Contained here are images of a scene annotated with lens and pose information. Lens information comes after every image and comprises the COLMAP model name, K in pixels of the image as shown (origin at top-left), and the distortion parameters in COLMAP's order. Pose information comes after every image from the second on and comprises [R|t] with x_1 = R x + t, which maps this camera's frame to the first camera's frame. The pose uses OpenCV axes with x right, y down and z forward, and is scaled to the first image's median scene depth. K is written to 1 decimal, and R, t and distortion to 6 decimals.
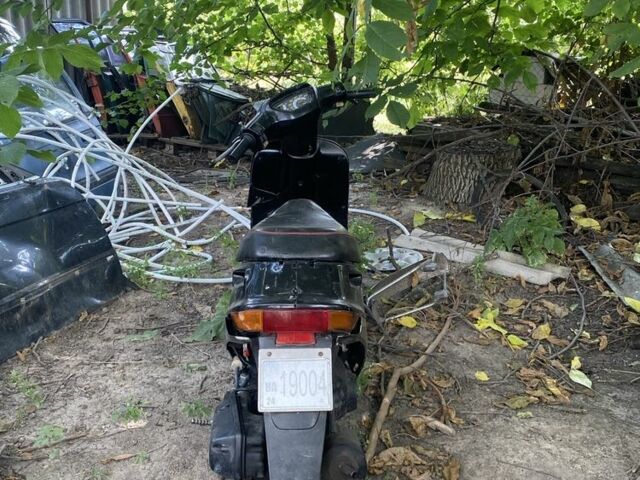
lens RADIAL K [[745.3, 0, 319.6], [0, 745.3, 239.3], [0, 0, 1]] dist [0.031057, 0.000000]
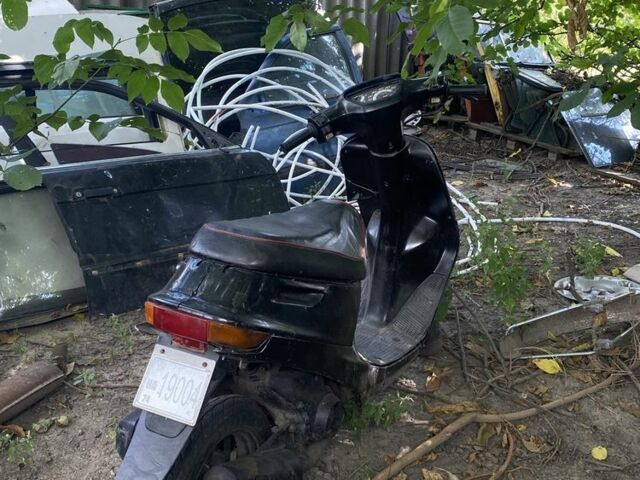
lens RADIAL K [[745.3, 0, 320.4], [0, 745.3, 237.9], [0, 0, 1]] dist [0.031057, 0.000000]
pose [[0.852170, 0.169970, -0.494890, 0.524476], [-0.158307, 0.985197, 0.065772, -0.081109], [0.498744, 0.022296, 0.866463, 0.244659]]
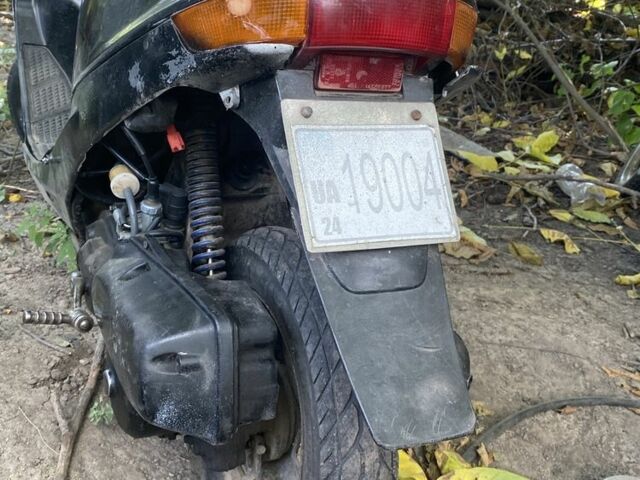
lens RADIAL K [[745.3, 0, 318.8], [0, 745.3, 239.6], [0, 0, 1]] dist [0.031057, 0.000000]
pose [[0.906408, -0.053207, 0.419038, -0.215630], [0.004892, 0.993291, 0.115542, 0.163662], [-0.422374, -0.102679, 0.900587, 0.595942]]
